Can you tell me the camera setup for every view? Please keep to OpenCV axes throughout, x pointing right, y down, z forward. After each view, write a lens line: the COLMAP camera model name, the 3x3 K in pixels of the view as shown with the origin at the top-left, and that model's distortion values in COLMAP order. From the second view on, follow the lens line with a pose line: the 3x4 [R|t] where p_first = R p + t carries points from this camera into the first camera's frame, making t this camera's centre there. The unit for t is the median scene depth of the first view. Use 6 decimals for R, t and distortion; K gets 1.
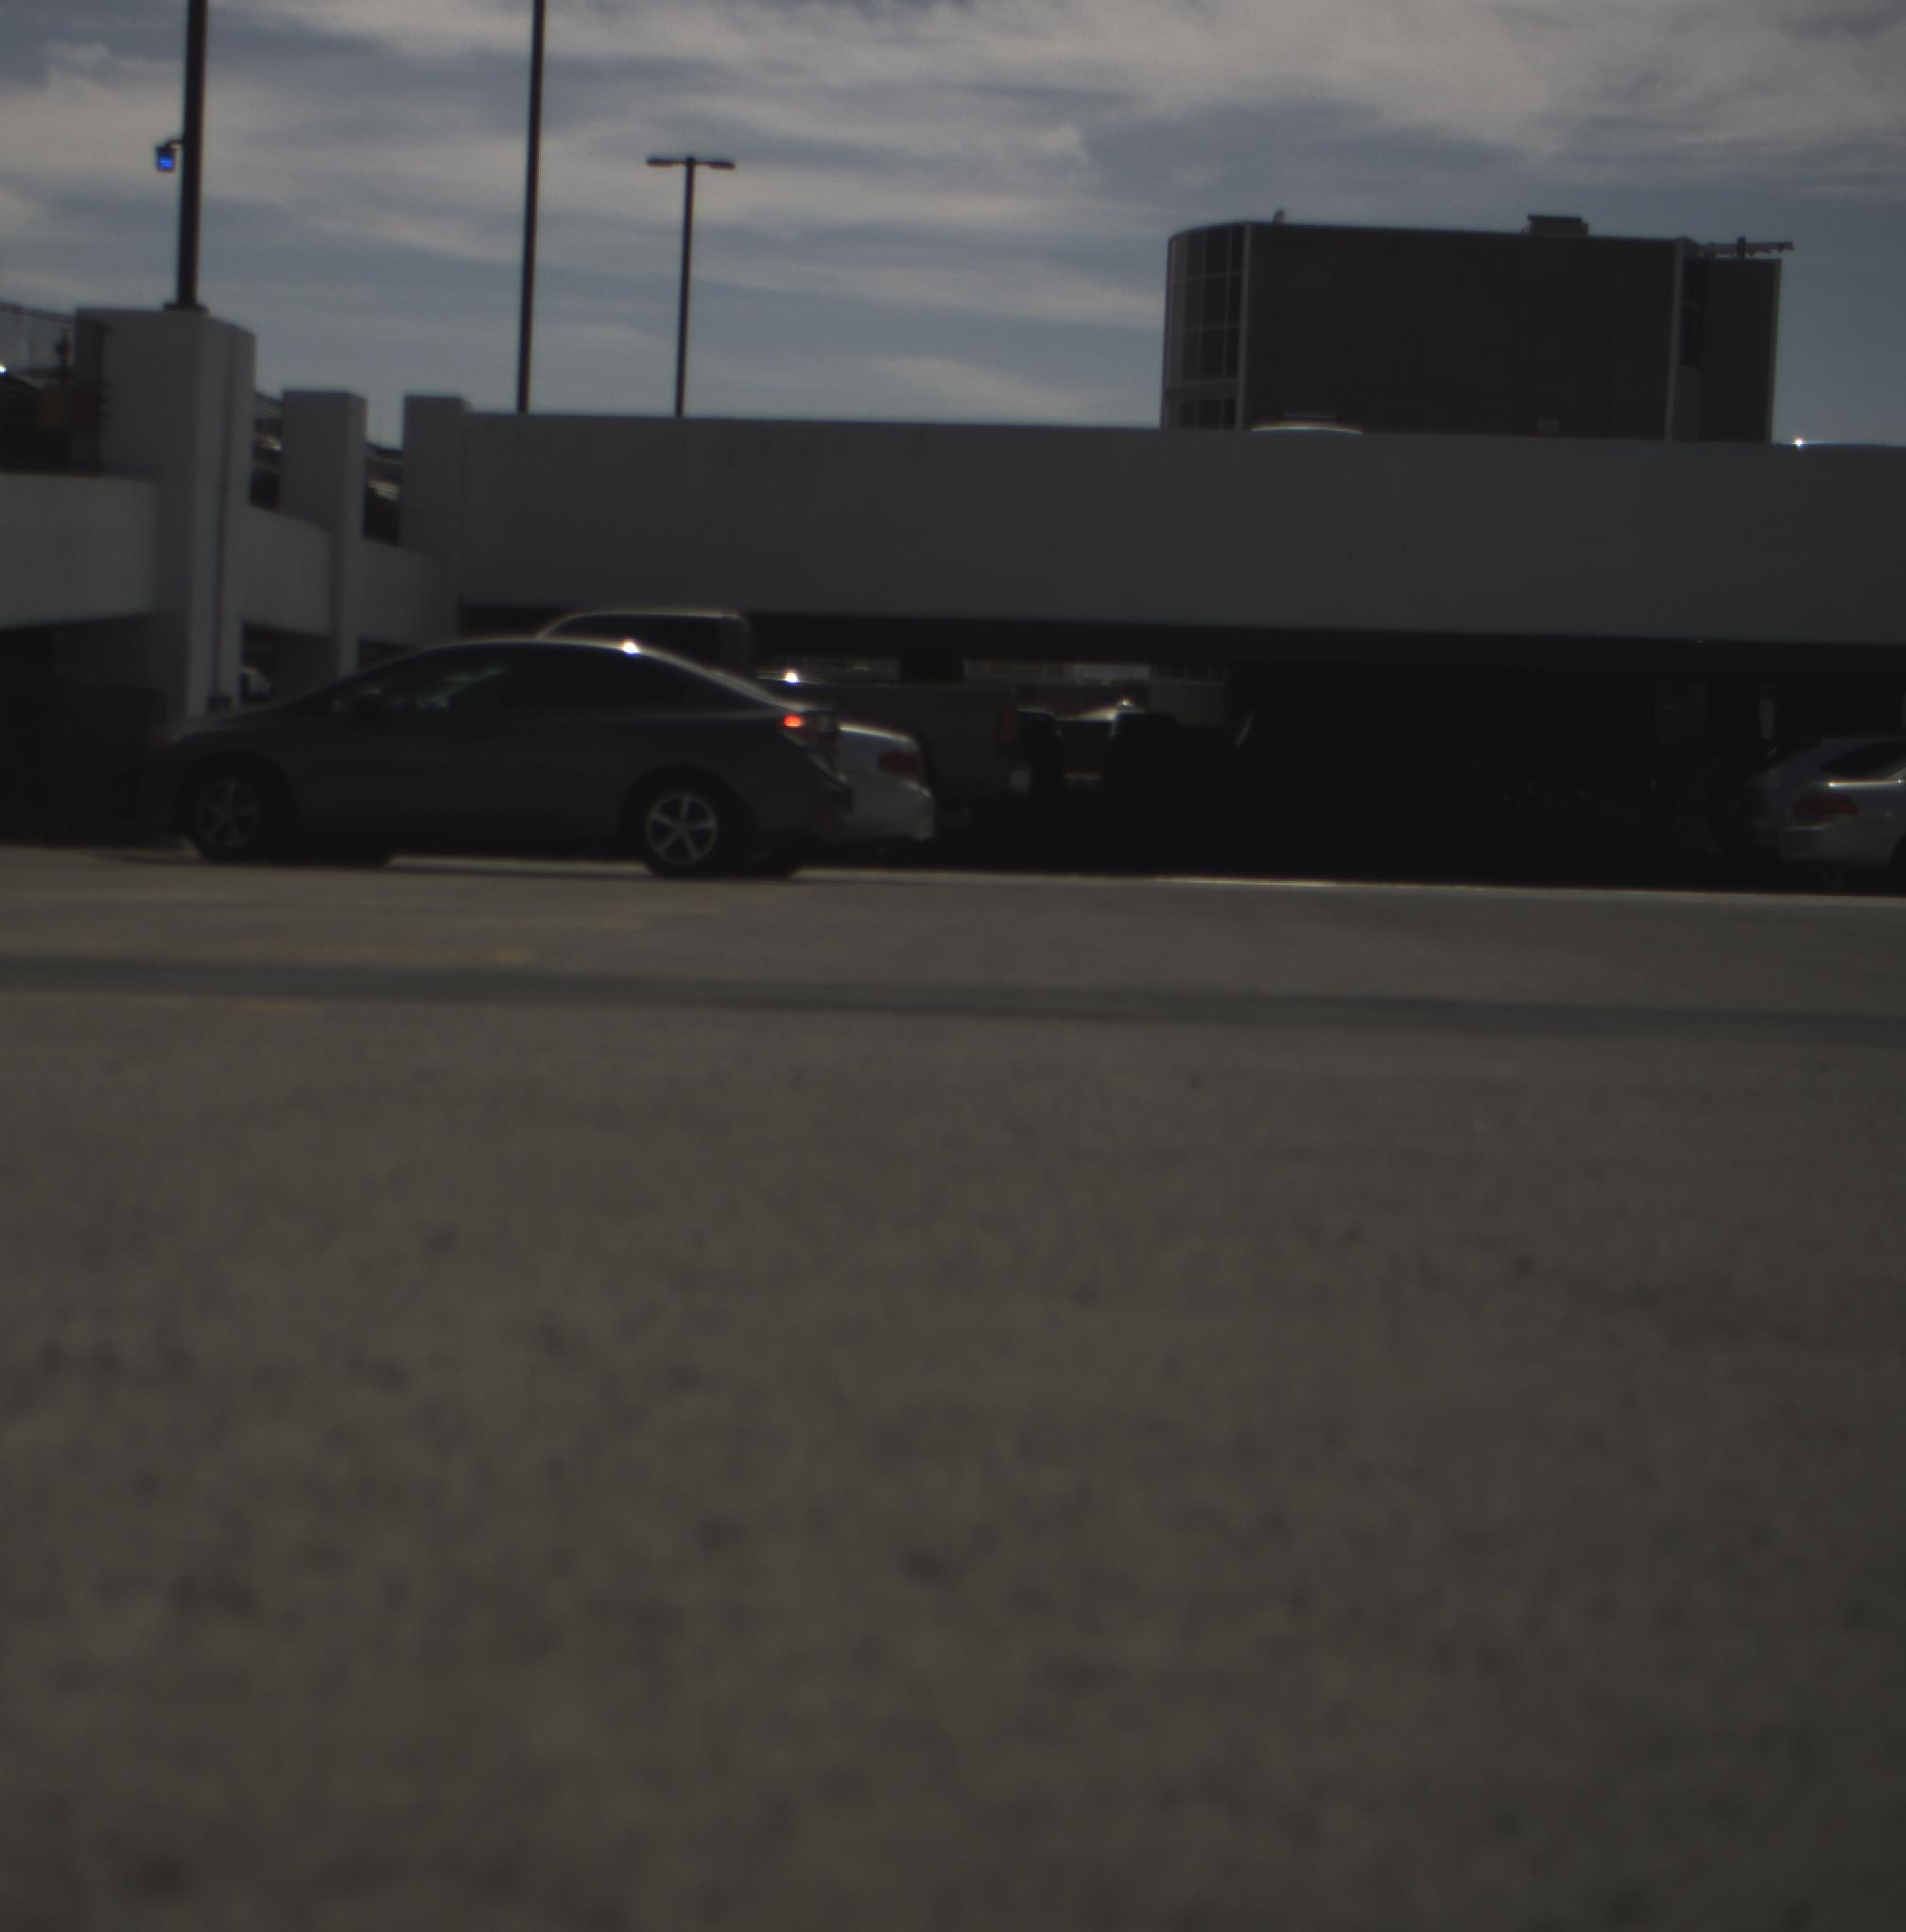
lens RADIAL K [[4687.5, 0, 739.4], [0, 4687.5, 964.0], [0, 0, 1]] dist [-0.148689, 1.034608]
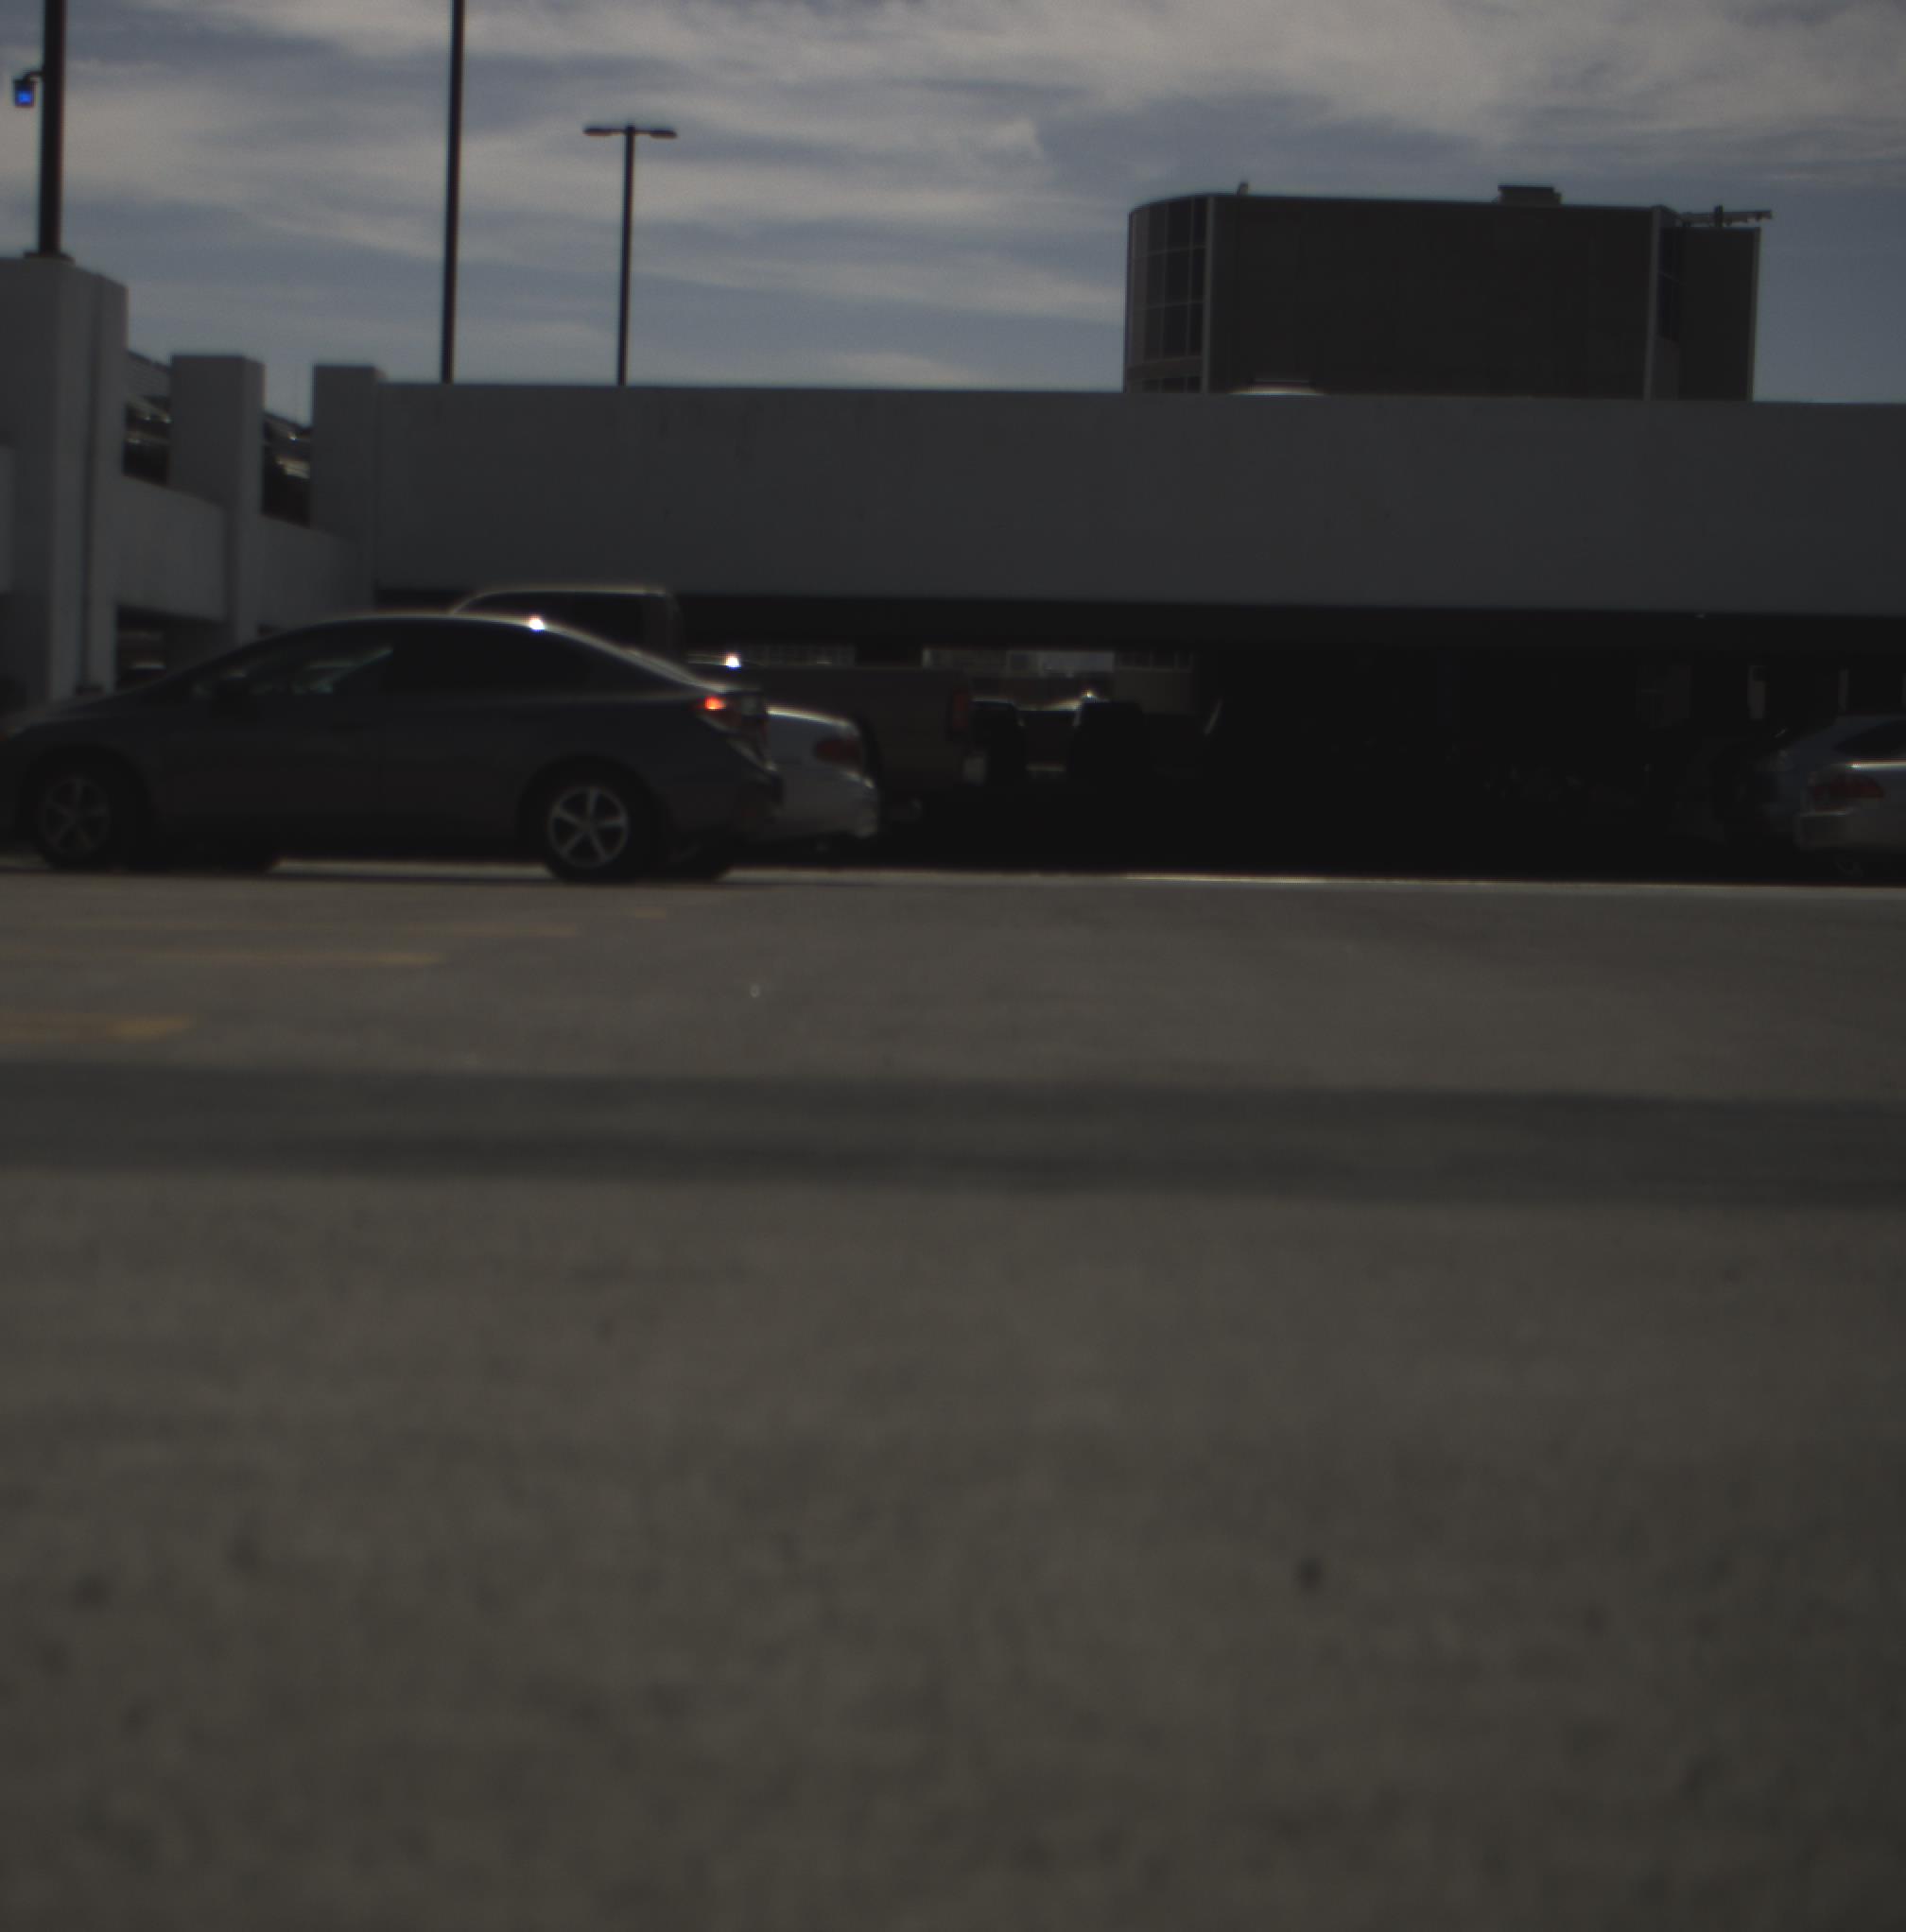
lens RADIAL K [[4687.5, 0, 739.4], [0, 4687.5, 964.0], [0, 0, 1]] dist [-0.148689, 1.034608]
pose [[0.999919, -0.010534, 0.007079, 0.005479], [0.010529, 0.999944, 0.000726, -0.001906], [-0.007086, -0.000651, 0.999975, 0.067226]]
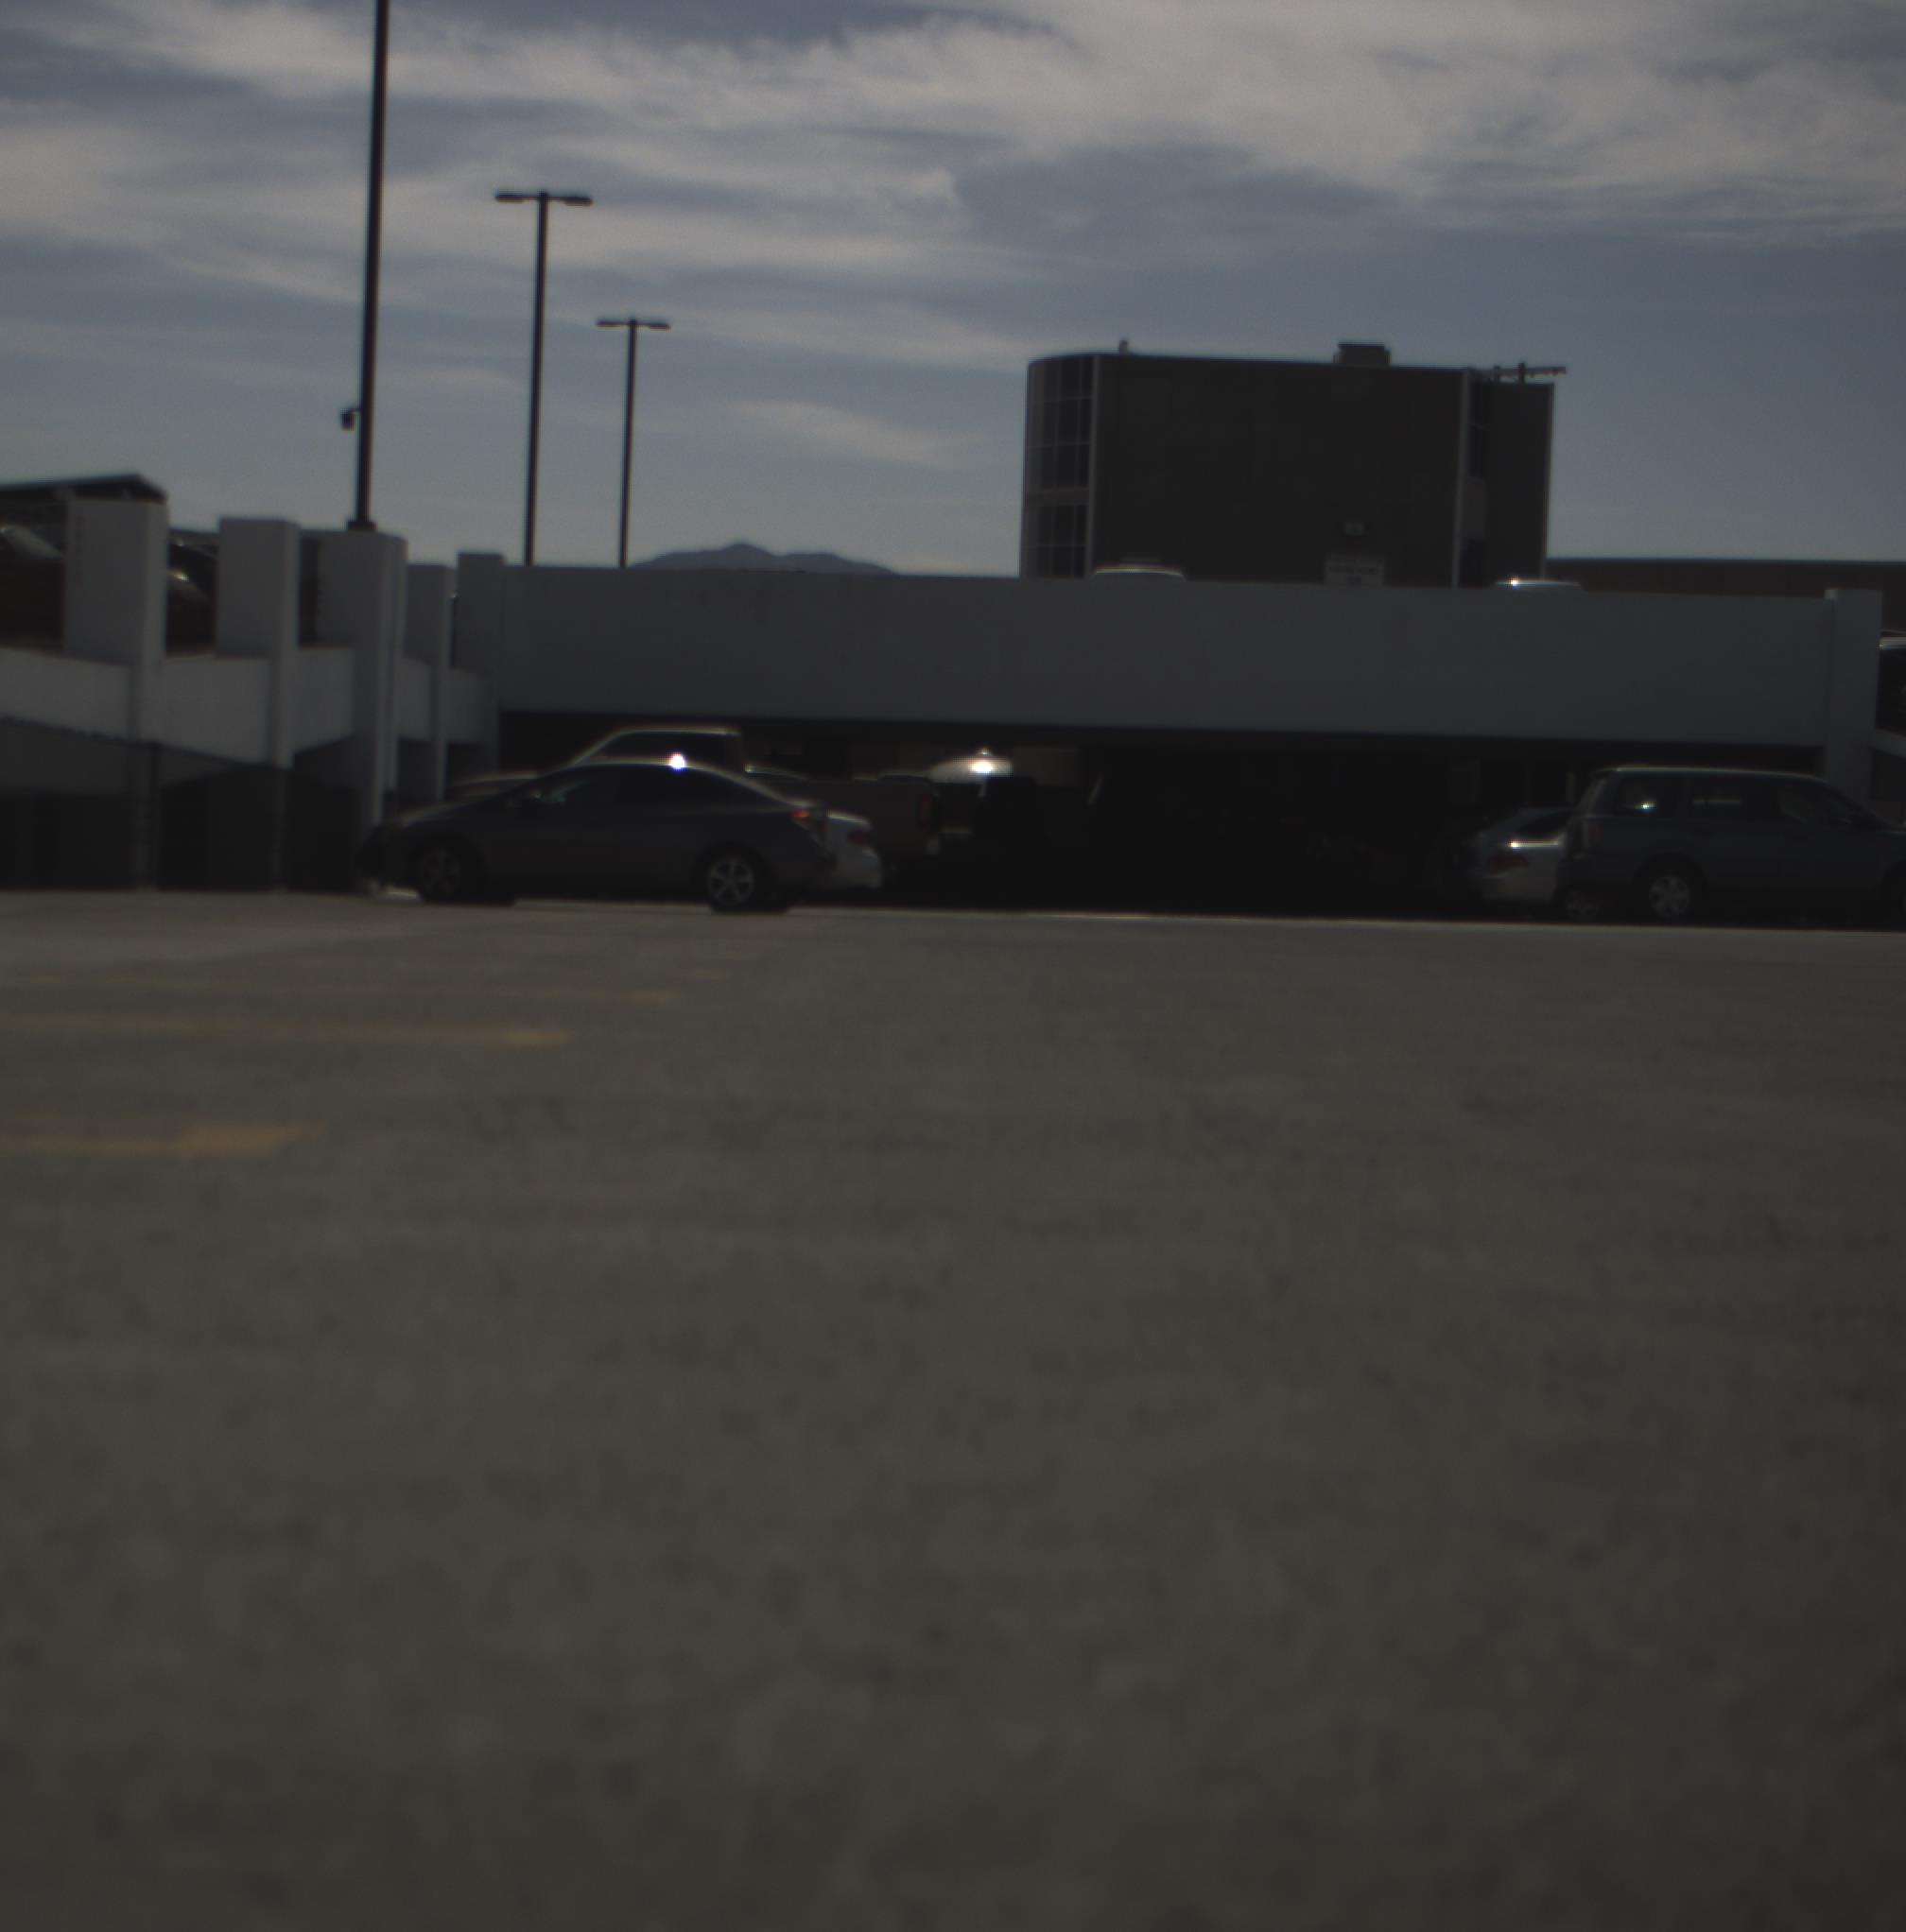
lens RADIAL K [[4687.5, 0, 739.4], [0, 4687.5, 964.0], [0, 0, 1]] dist [-0.148689, 1.034608]
pose [[0.999534, -0.003537, 0.030318, -0.032633], [0.003825, 0.999948, -0.009448, 0.007898], [-0.030283, 0.009559, 0.999496, -0.329777]]
